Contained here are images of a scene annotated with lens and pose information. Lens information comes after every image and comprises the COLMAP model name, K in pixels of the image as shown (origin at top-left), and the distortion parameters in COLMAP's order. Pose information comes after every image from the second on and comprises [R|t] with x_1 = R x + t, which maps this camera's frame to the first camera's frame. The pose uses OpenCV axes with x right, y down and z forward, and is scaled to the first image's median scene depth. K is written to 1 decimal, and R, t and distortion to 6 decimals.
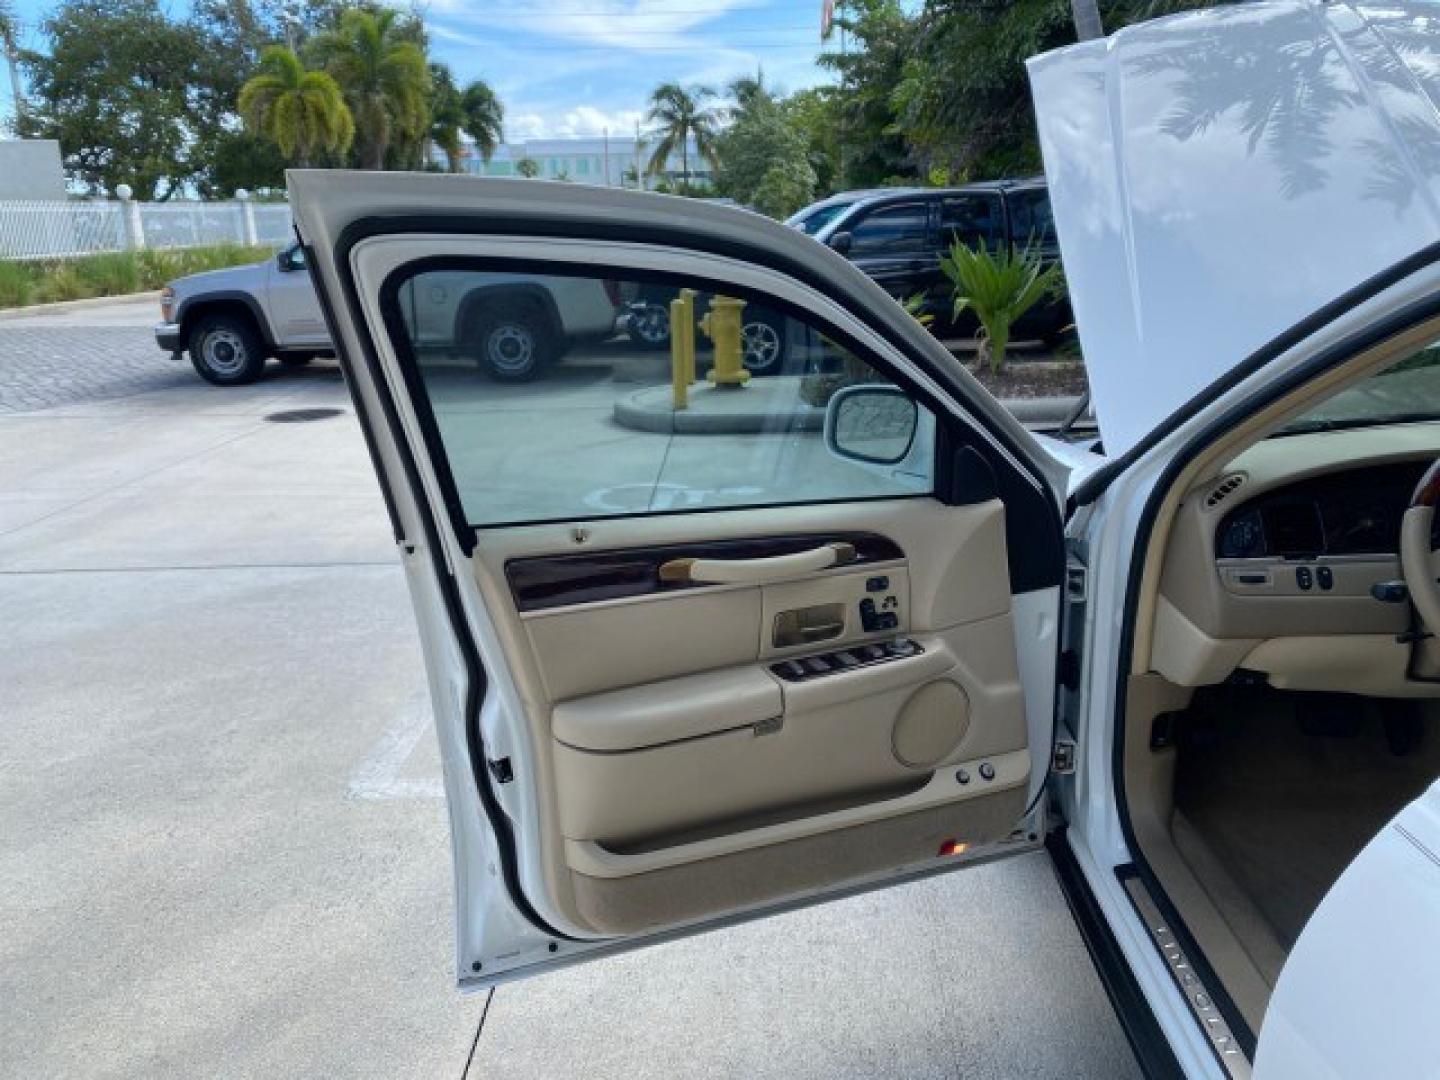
lens RADIAL K [[1109.6, 0, 721.3], [0, 1109.6, 532.7], [0, 0, 1]] dist [0.004991, 0.001154]
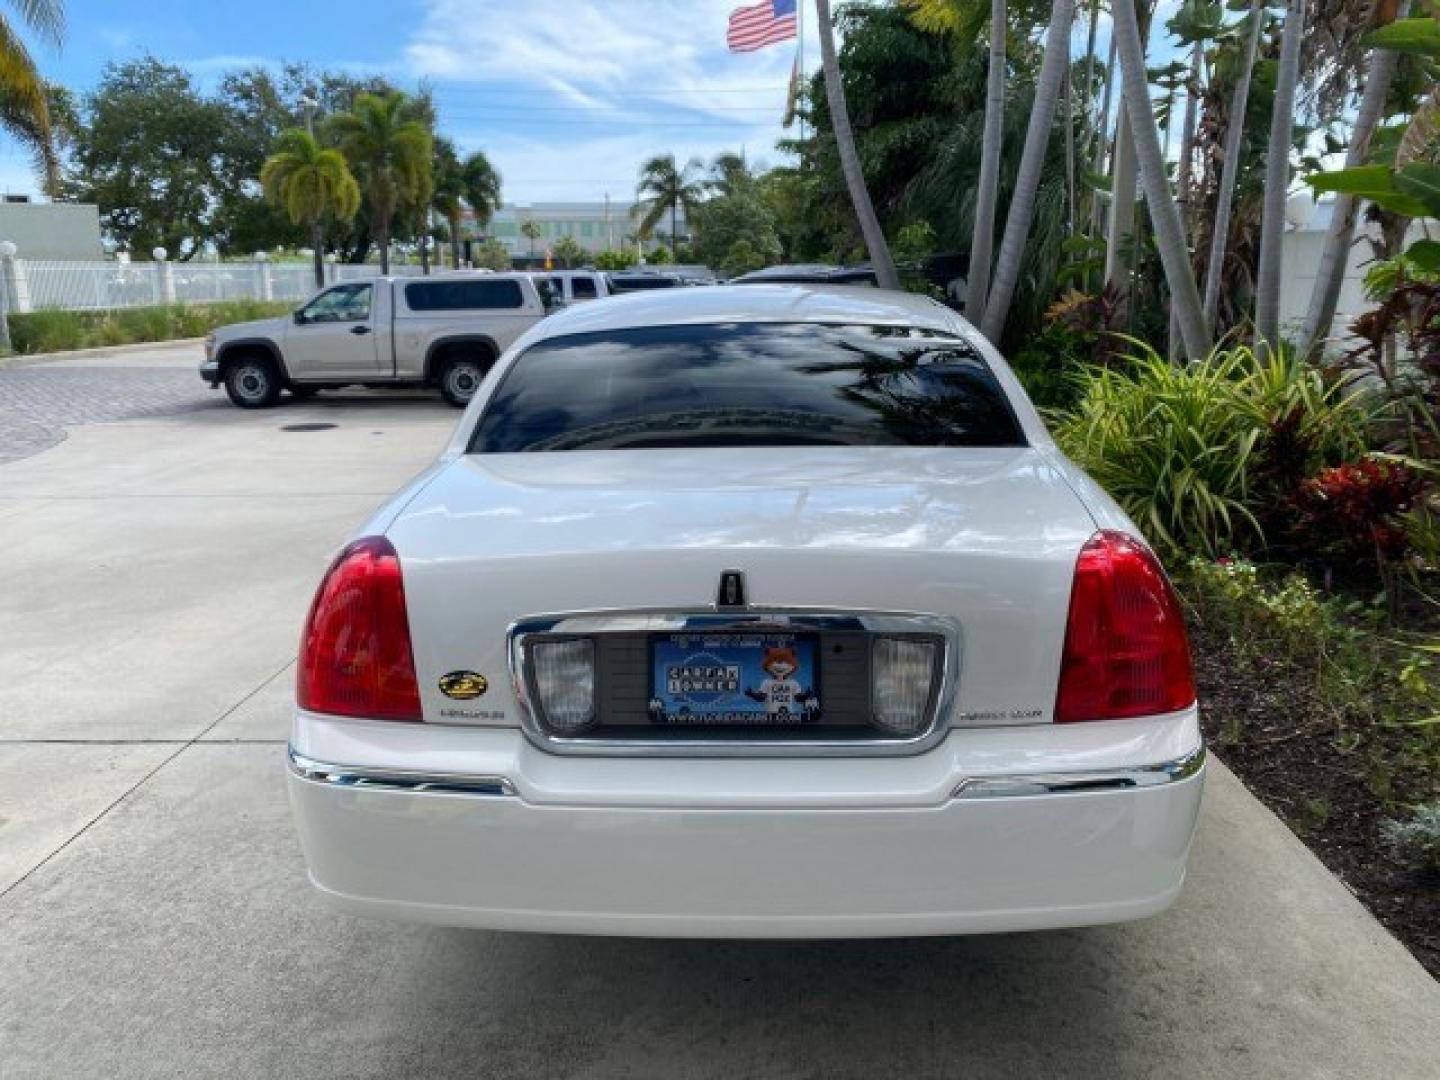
lens RADIAL K [[1106.1, 0, 719.9], [0, 1106.1, 531.3], [0, 0, 1]] dist [0.010803, -0.007680]
pose [[0.999861, 0.016609, -0.001563, 0.035166], [-0.016668, 0.998478, -0.052577, 0.021919], [0.000687, 0.052596, 0.998616, -0.092731]]
